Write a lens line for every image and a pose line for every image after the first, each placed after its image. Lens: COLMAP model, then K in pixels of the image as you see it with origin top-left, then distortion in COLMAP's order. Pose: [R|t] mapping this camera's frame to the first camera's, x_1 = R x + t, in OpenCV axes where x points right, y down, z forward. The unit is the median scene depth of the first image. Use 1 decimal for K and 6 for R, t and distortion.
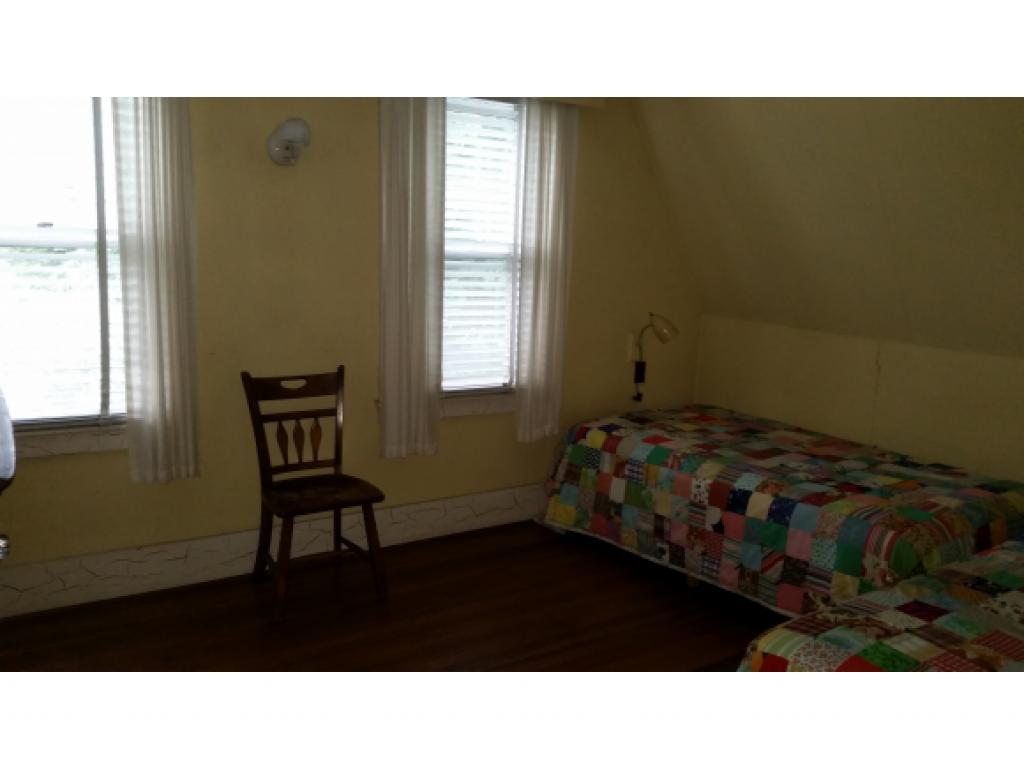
lens RADIAL K [[833.2, 0, 514.6], [0, 833.2, 388.9], [0, 0, 1]] dist [0.166993, -0.379798]
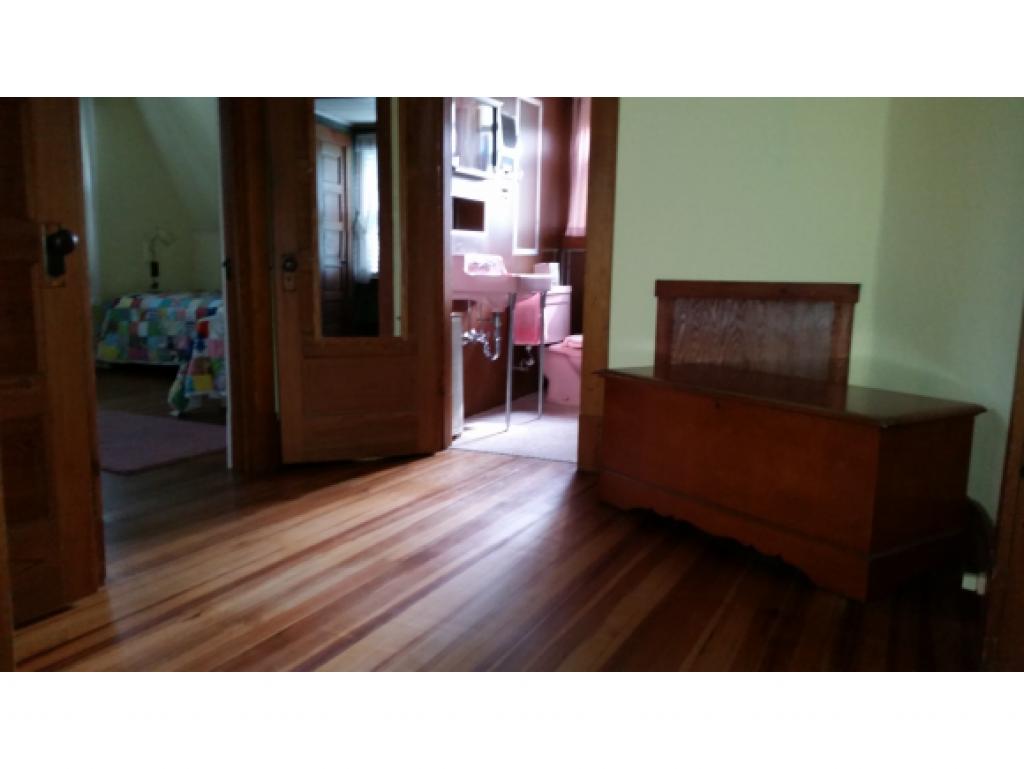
lens RADIAL K [[833.2, 0, 514.6], [0, 833.2, 388.9], [0, 0, 1]] dist [0.166993, -0.379798]
pose [[0.873141, -0.091018, 0.478894, -0.046197], [0.103137, 0.994667, 0.001002, 0.304044], [-0.476431, 0.048517, 0.877872, -0.775496]]
